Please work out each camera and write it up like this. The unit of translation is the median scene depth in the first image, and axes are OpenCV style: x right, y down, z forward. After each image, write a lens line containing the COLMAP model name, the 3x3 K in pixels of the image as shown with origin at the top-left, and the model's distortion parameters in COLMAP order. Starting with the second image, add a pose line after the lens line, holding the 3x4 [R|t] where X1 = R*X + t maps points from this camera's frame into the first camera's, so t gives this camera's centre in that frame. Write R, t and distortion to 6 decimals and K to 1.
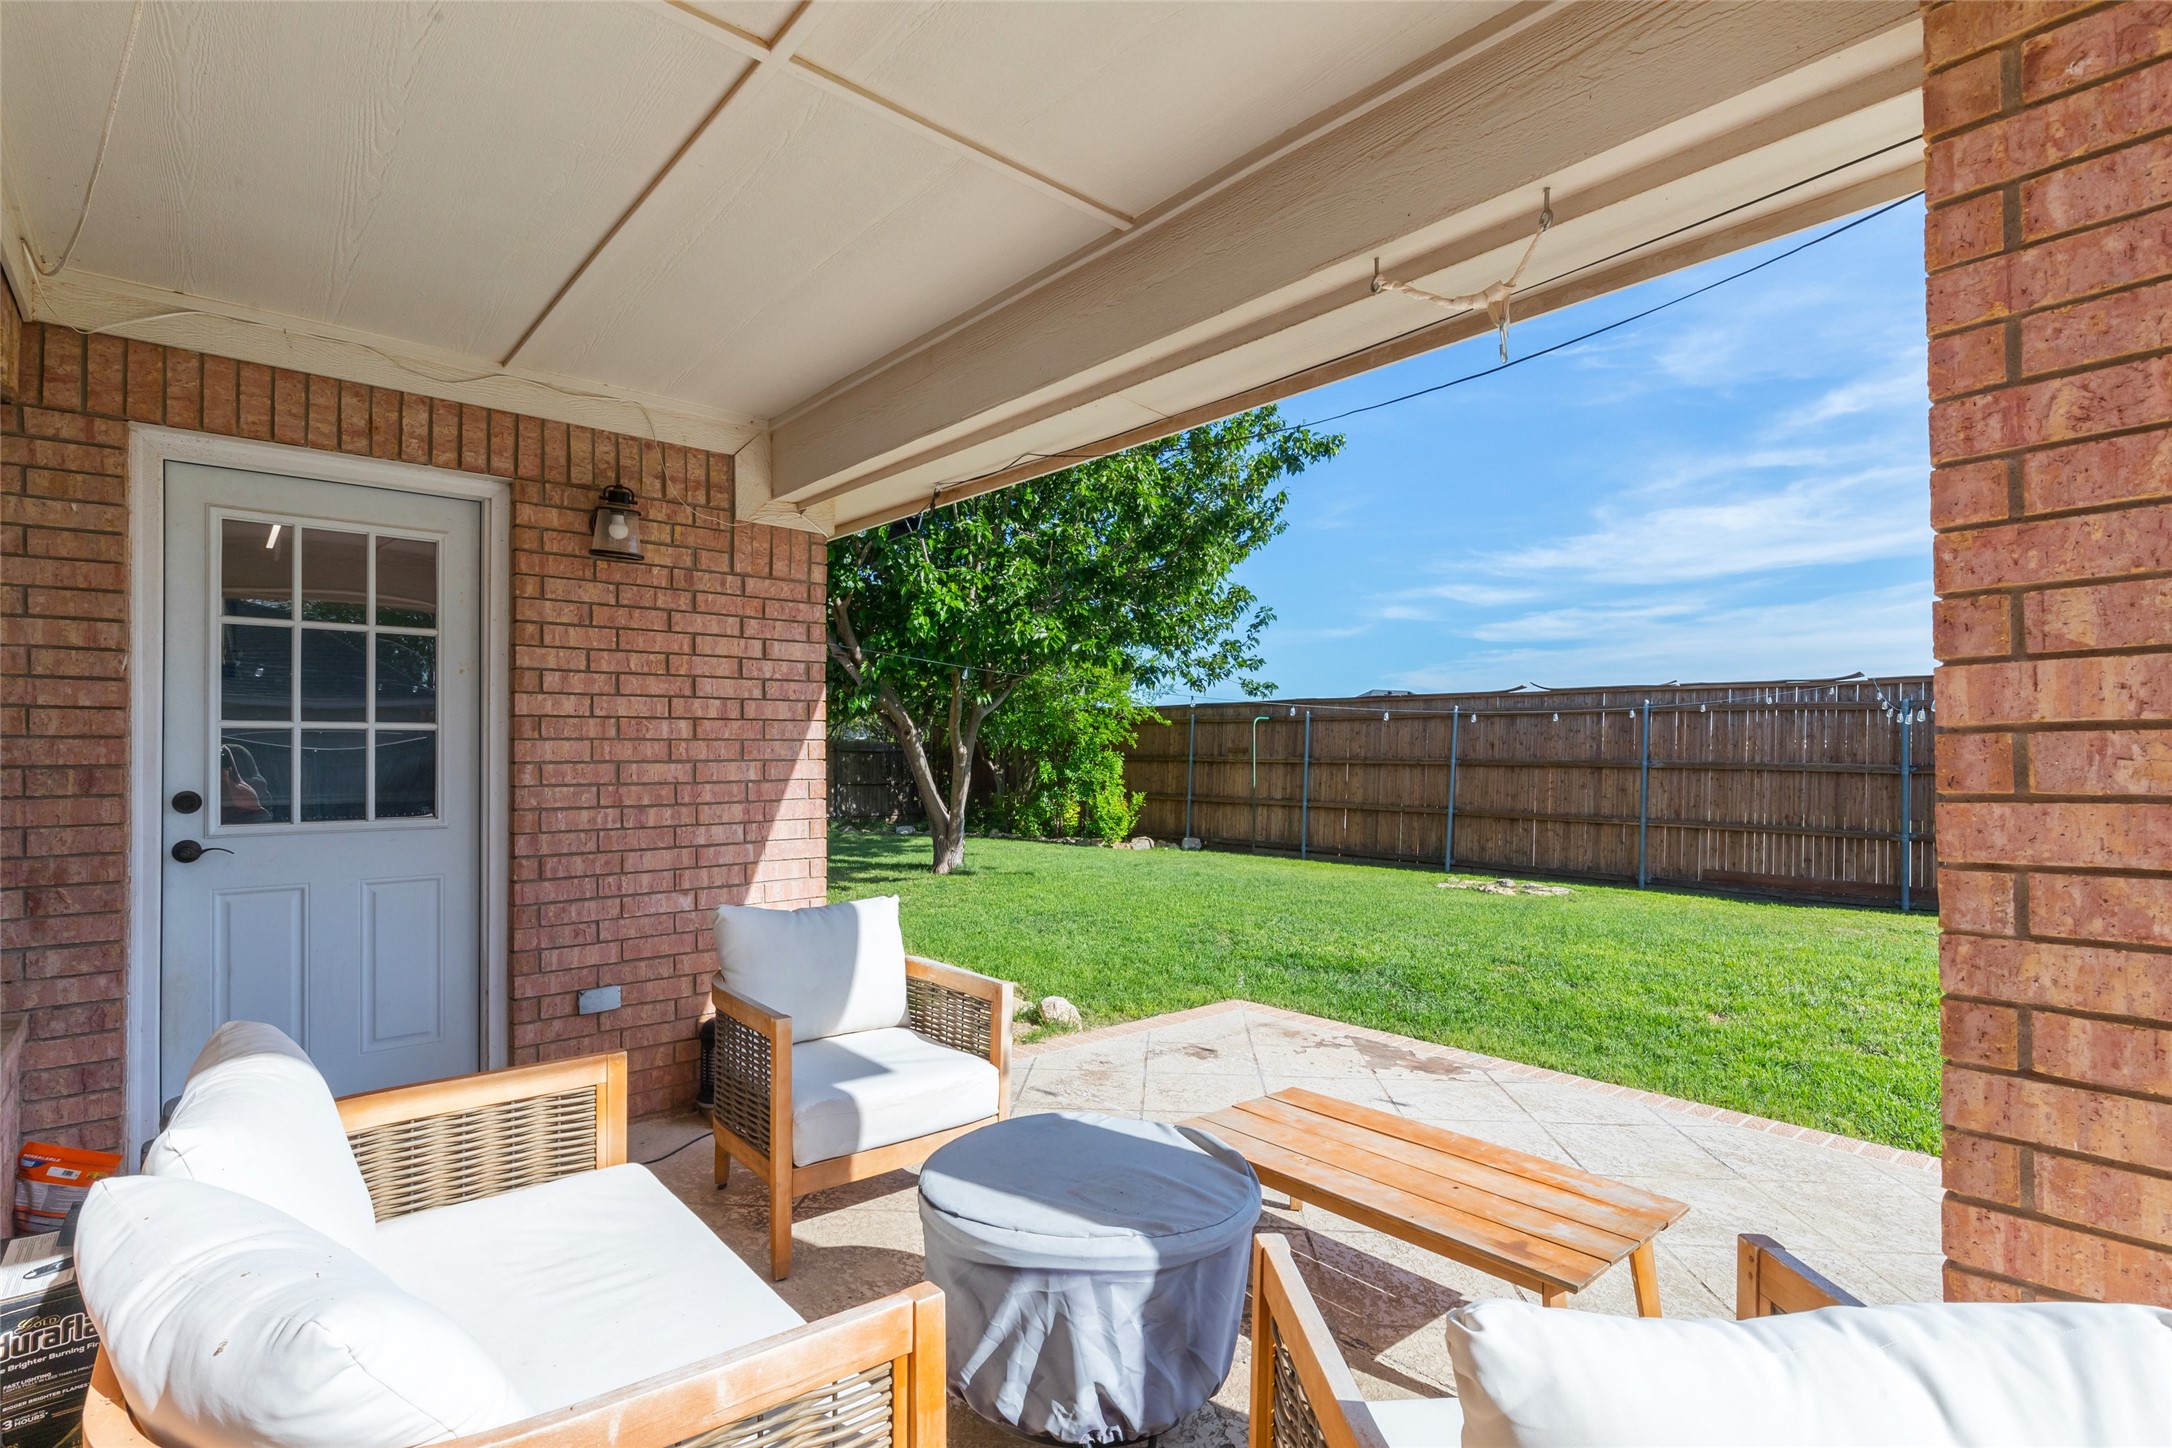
lens RADIAL K [[1076.7, 0, 1086.0], [0, 1076.7, 724.0], [0, 0, 1]] dist [0.004292, 0.000195]
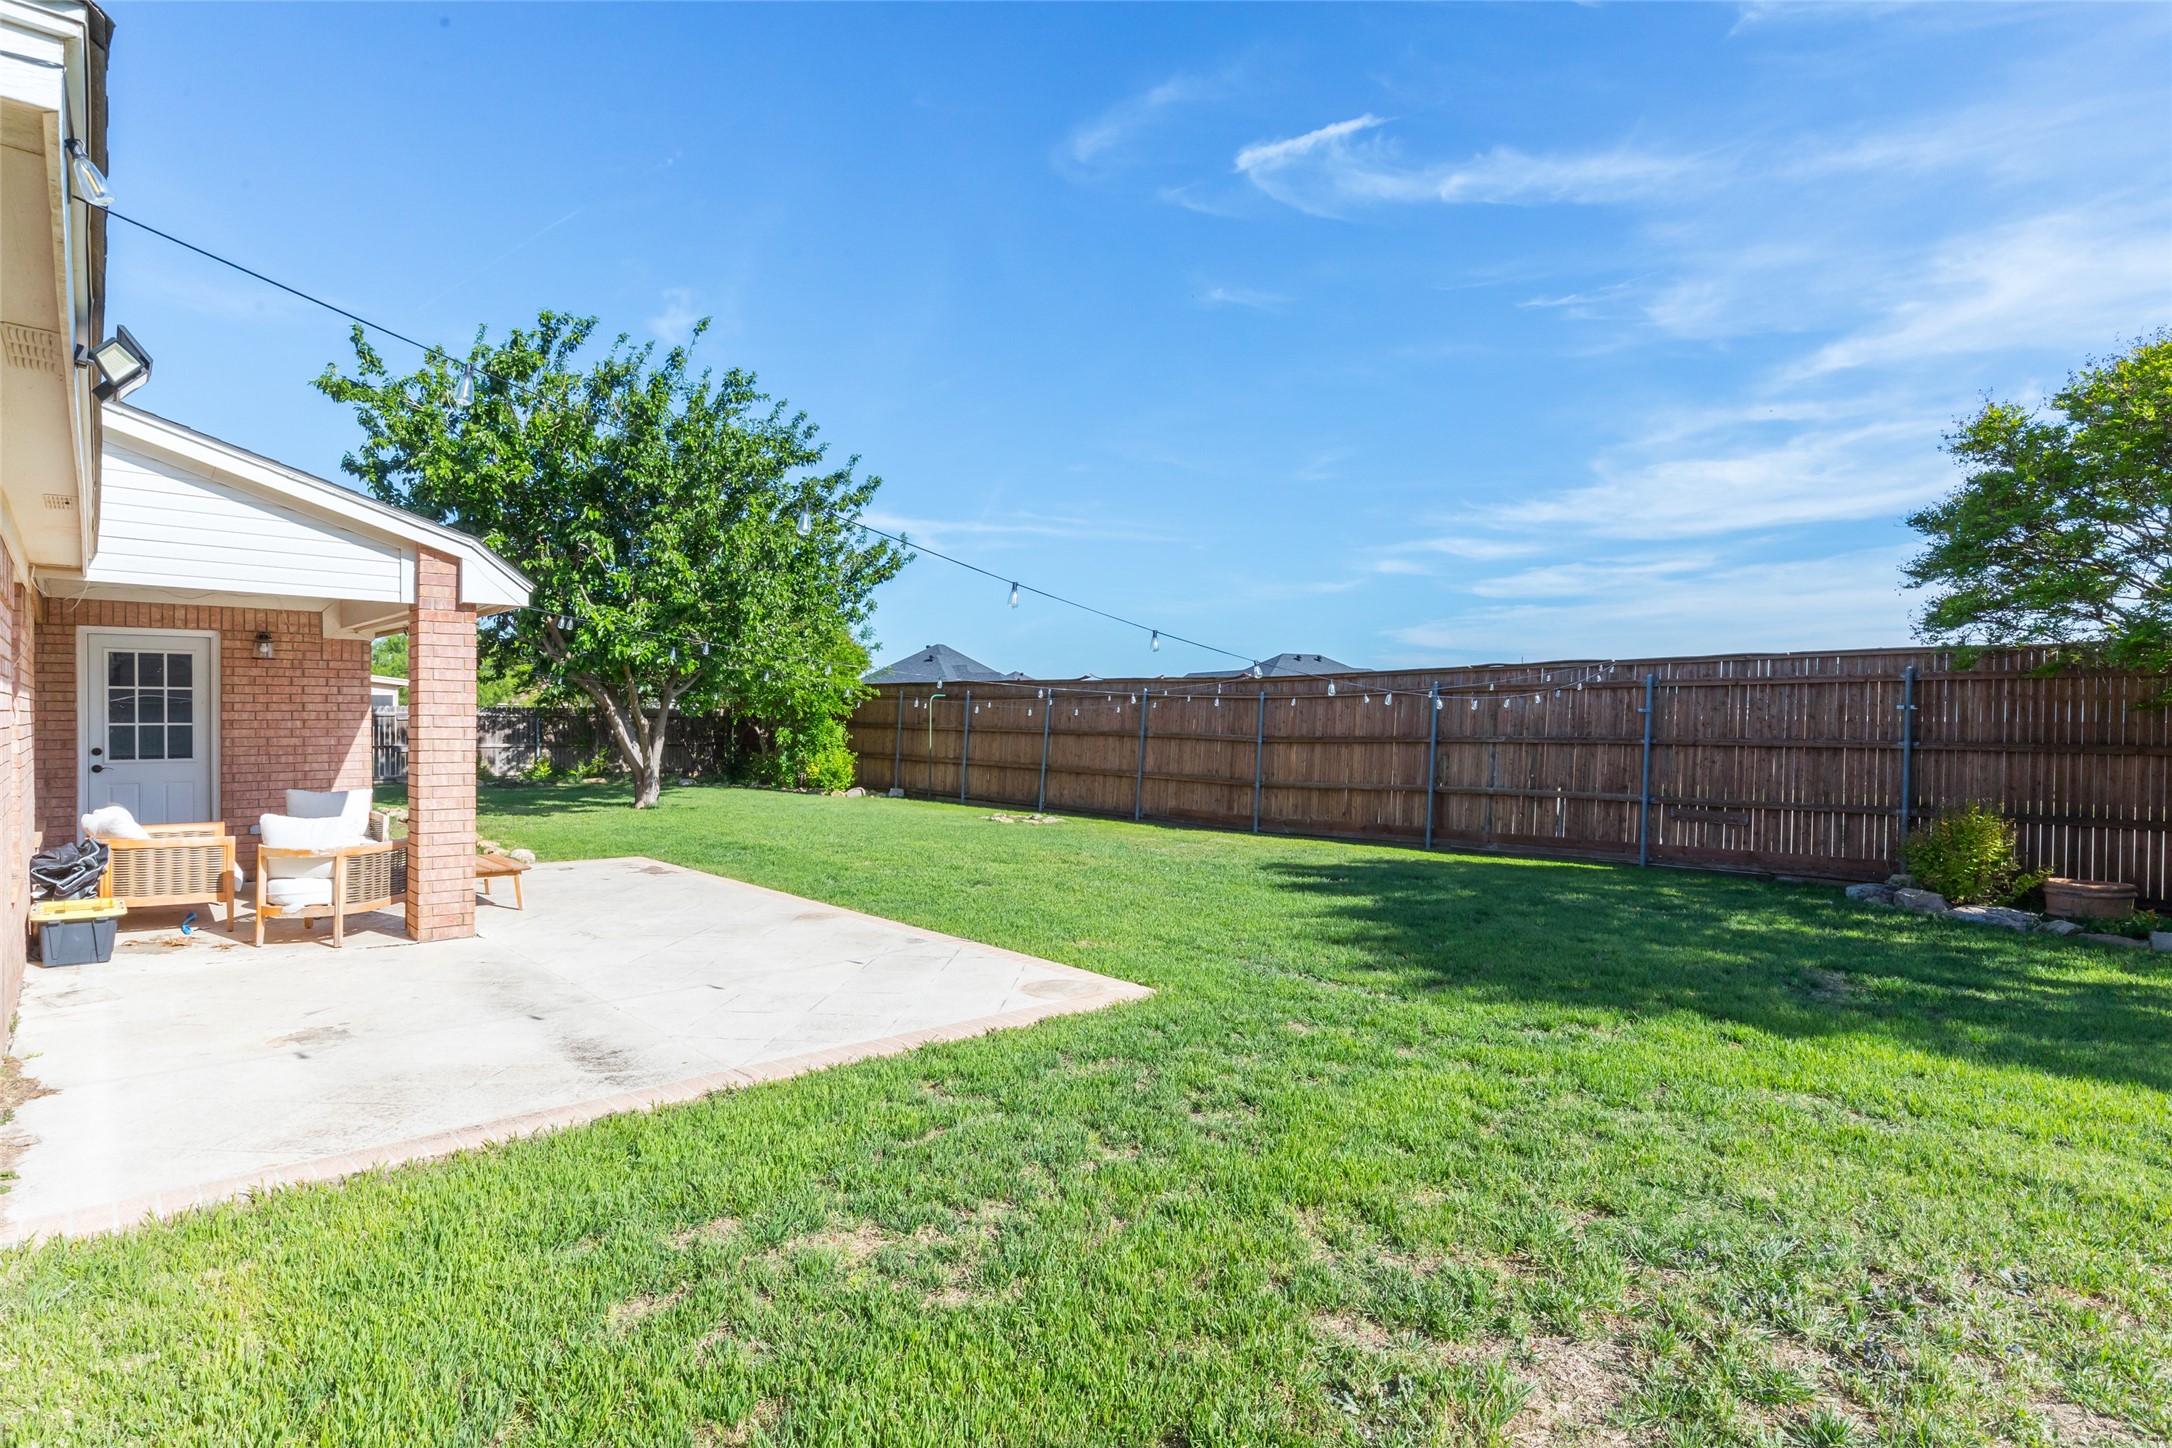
lens RADIAL K [[1135.3, 0, 1091.1], [0, 1135.3, 697.4], [0, 0, 1]] dist [-0.037715, 0.022335]
pose [[0.999712, 0.005008, 0.023462, 1.386778], [-0.005335, 0.999890, 0.013862, -0.101987], [-0.023390, -0.013984, 0.999629, -1.618265]]
